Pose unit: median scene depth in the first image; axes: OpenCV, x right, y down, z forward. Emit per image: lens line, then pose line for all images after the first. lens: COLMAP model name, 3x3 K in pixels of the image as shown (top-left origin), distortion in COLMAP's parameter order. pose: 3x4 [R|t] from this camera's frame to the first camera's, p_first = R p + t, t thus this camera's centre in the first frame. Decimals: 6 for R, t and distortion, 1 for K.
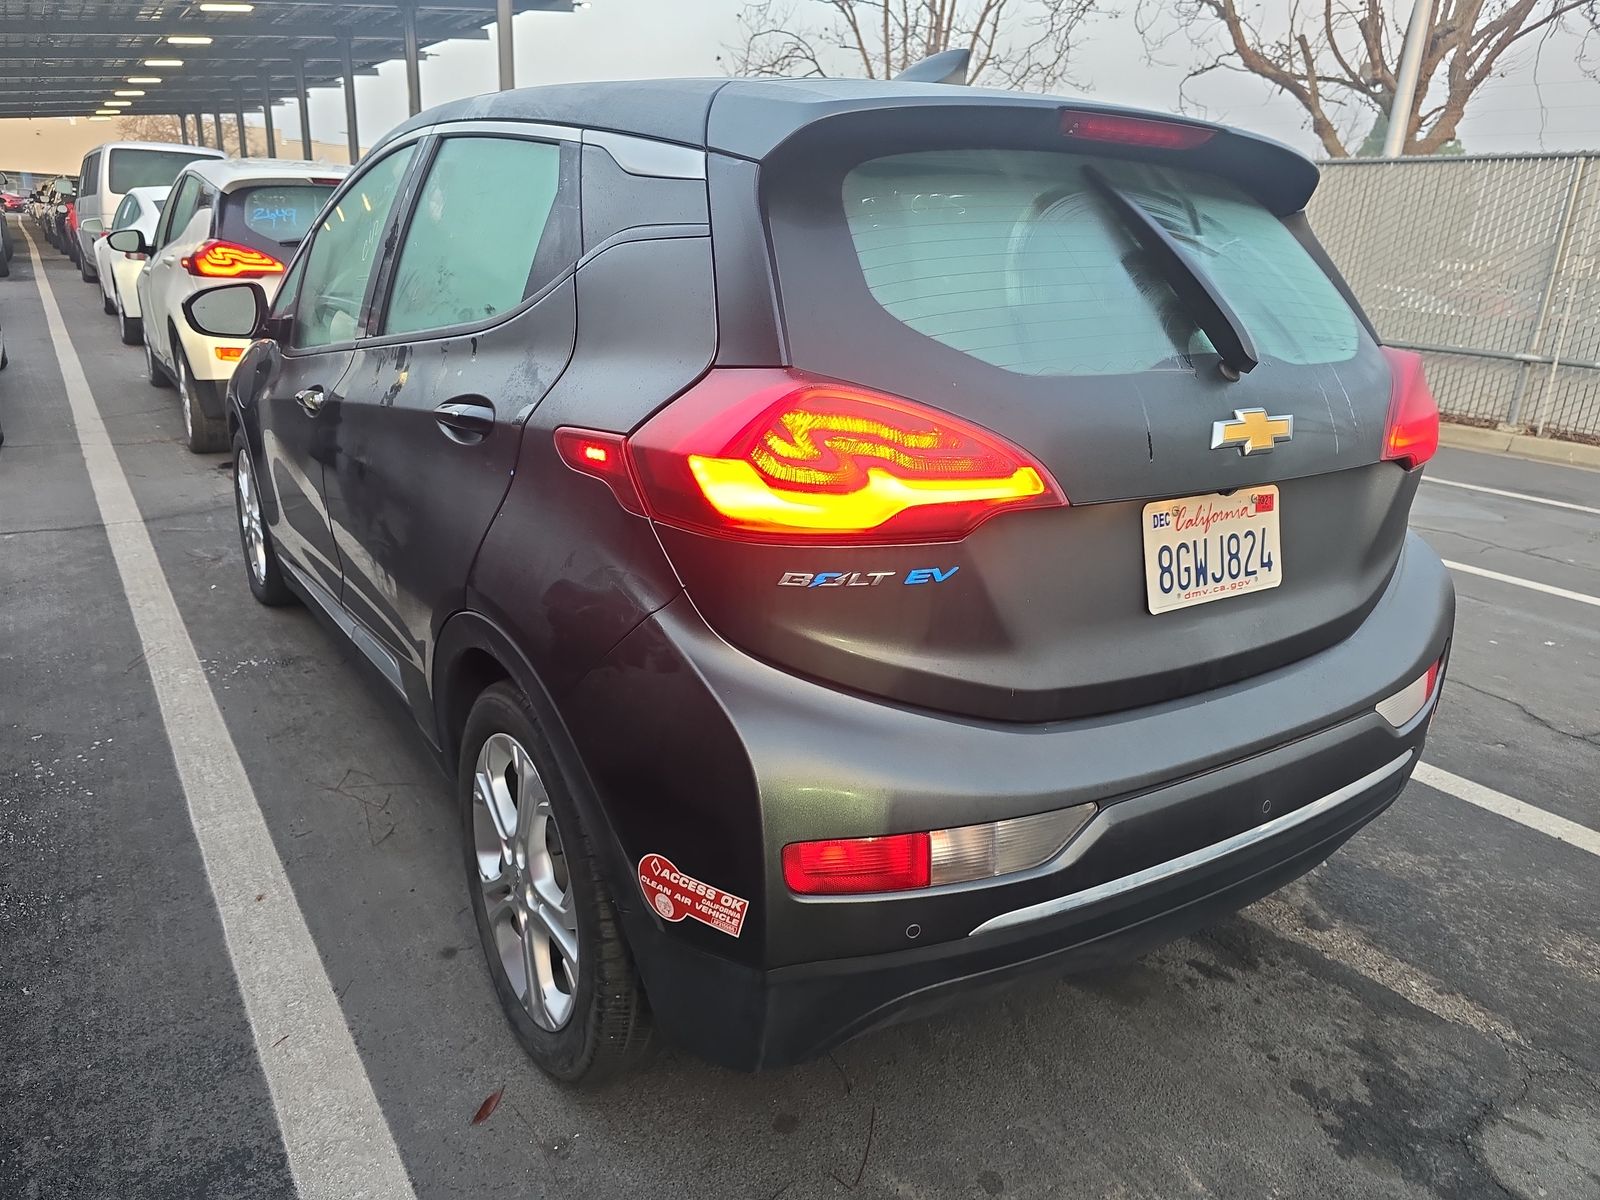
lens RADIAL K [[1091.9, 0, 800.0], [0, 1091.9, 600.0], [0, 0, 1]] dist [0.004235, -0.039400]
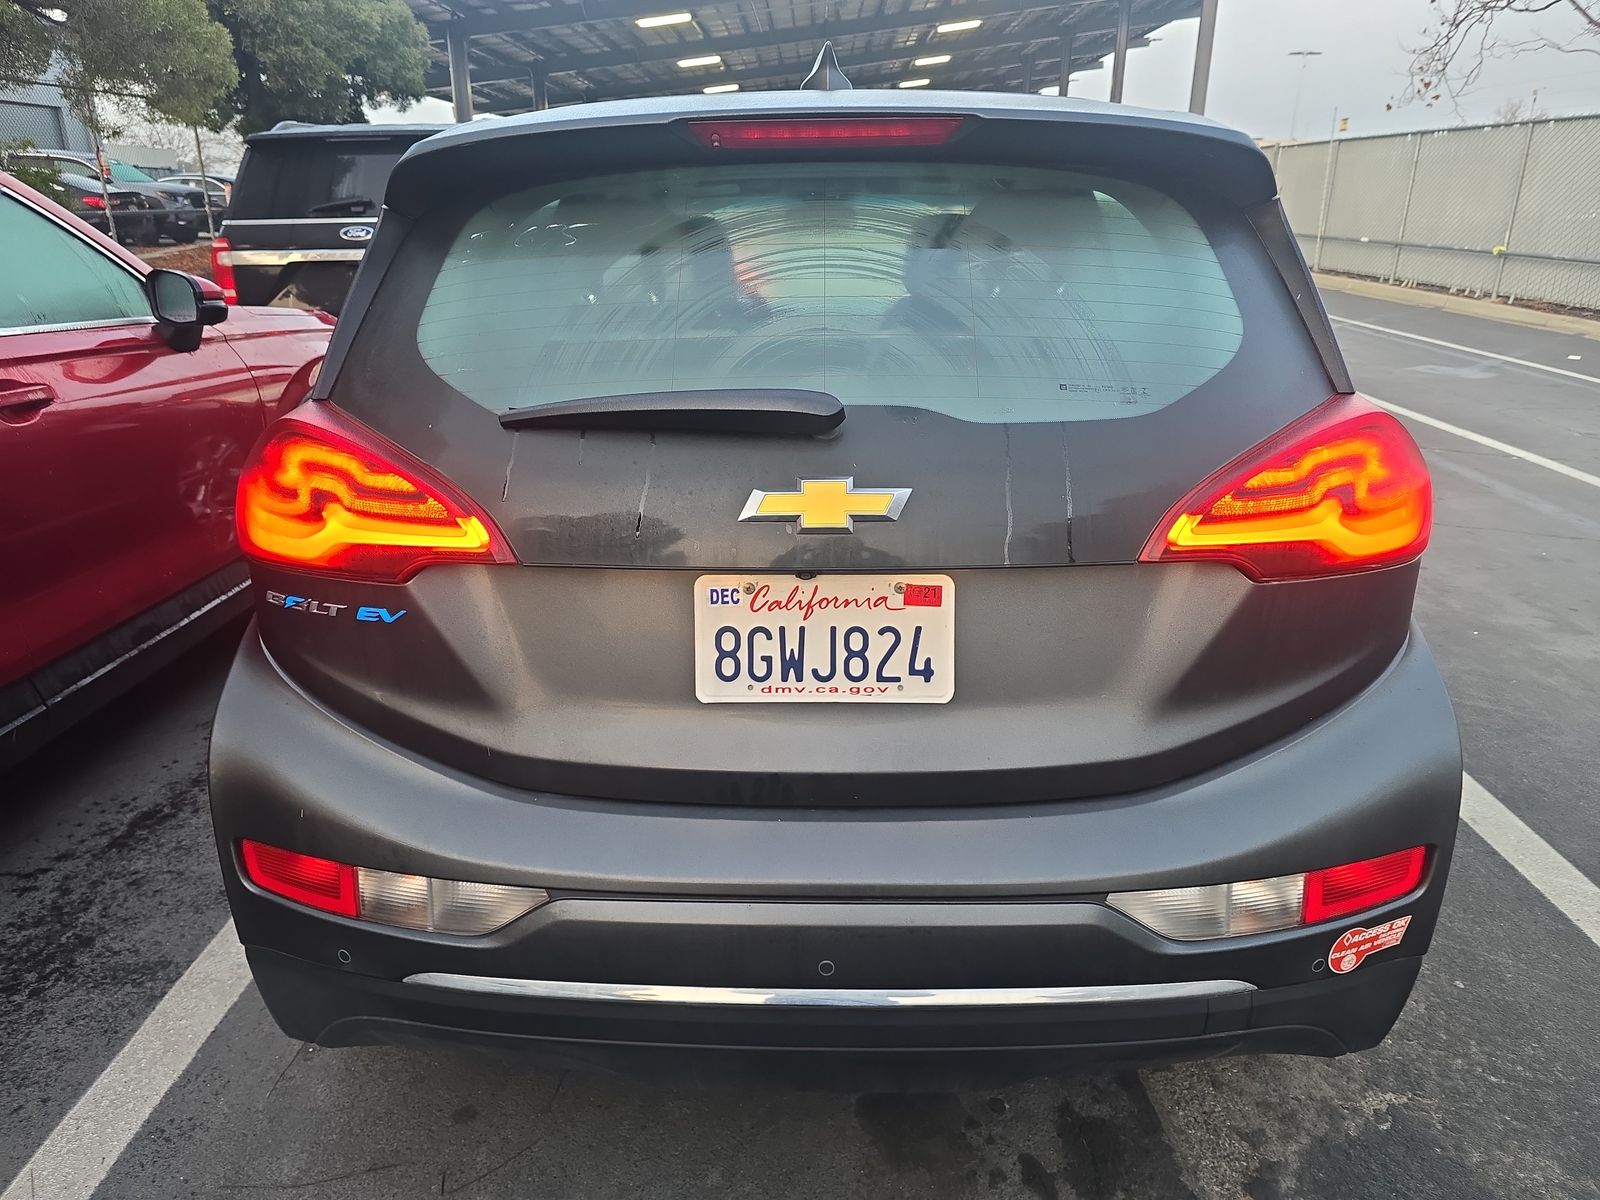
lens RADIAL K [[1075.8, 0, 800.0], [0, 1075.8, 600.0], [0, 0, 1]] dist [0.074595, -0.001719]
pose [[0.813585, 0.151410, -0.561386, 0.833652], [-0.139746, 0.988118, 0.063978, -0.129466], [0.564403, 0.026400, 0.825077, 0.325303]]
